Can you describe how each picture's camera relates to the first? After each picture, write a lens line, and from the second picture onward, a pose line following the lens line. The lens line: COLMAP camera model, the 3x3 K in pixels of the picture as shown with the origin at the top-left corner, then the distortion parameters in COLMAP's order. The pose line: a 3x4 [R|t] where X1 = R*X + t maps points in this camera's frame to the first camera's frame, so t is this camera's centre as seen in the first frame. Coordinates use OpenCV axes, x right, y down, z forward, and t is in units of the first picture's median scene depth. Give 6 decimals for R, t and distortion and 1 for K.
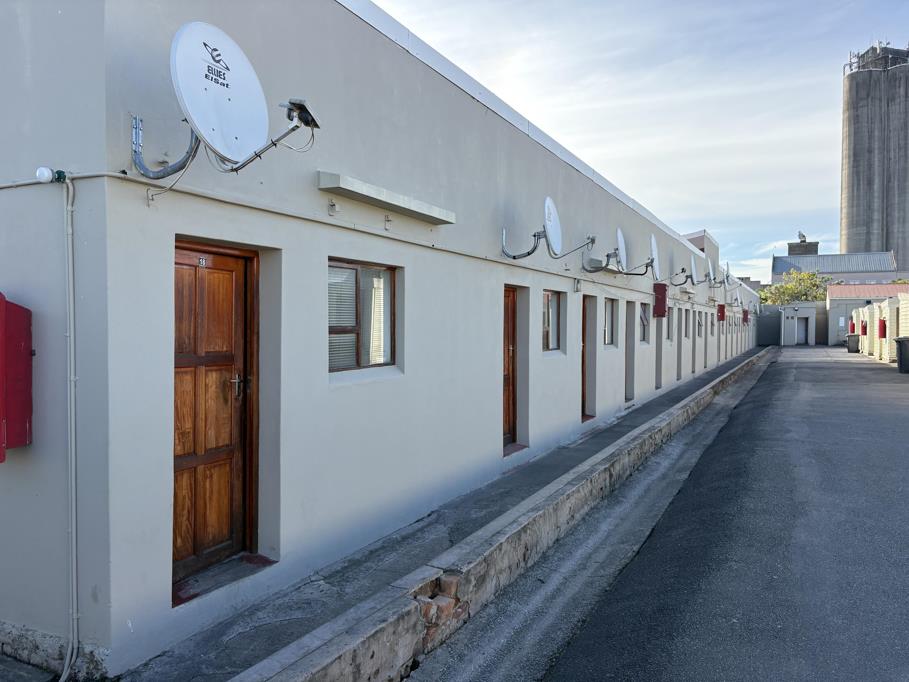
lens RADIAL K [[700.2, 0, 454.5], [0, 700.2, 341.0], [0, 0, 1]] dist [0.036168, 0.000136]
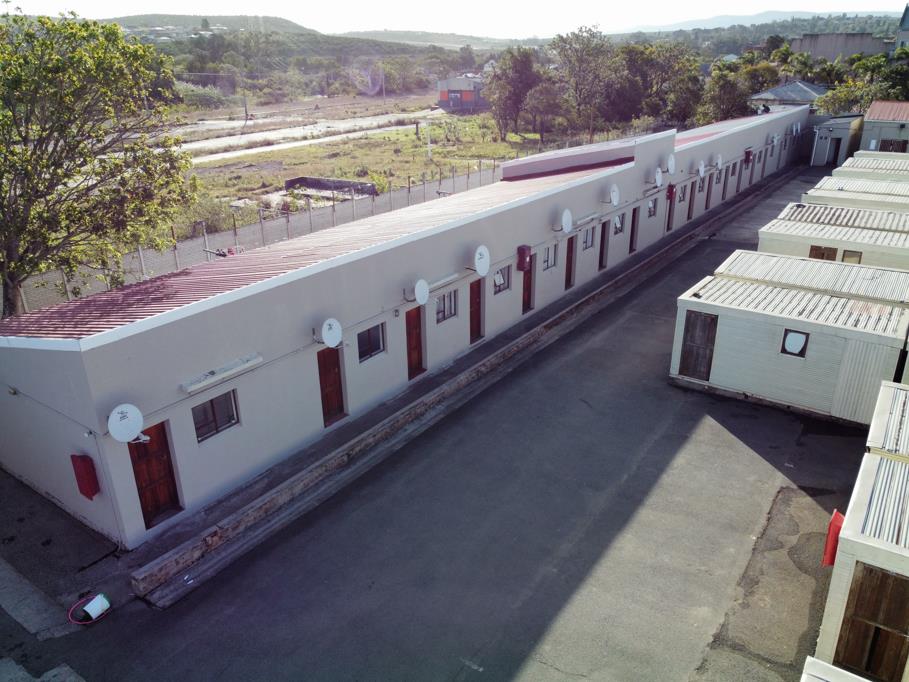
lens RADIAL K [[680.6, 0, 454.5], [0, 680.6, 341.0], [0, 0, 1]] dist [-0.002362, -0.000226]
pose [[0.985427, 0.052769, -0.161709, 1.419955], [0.010530, 0.929917, 0.367618, -1.524678], [0.169775, -0.363963, 0.915810, -1.322814]]
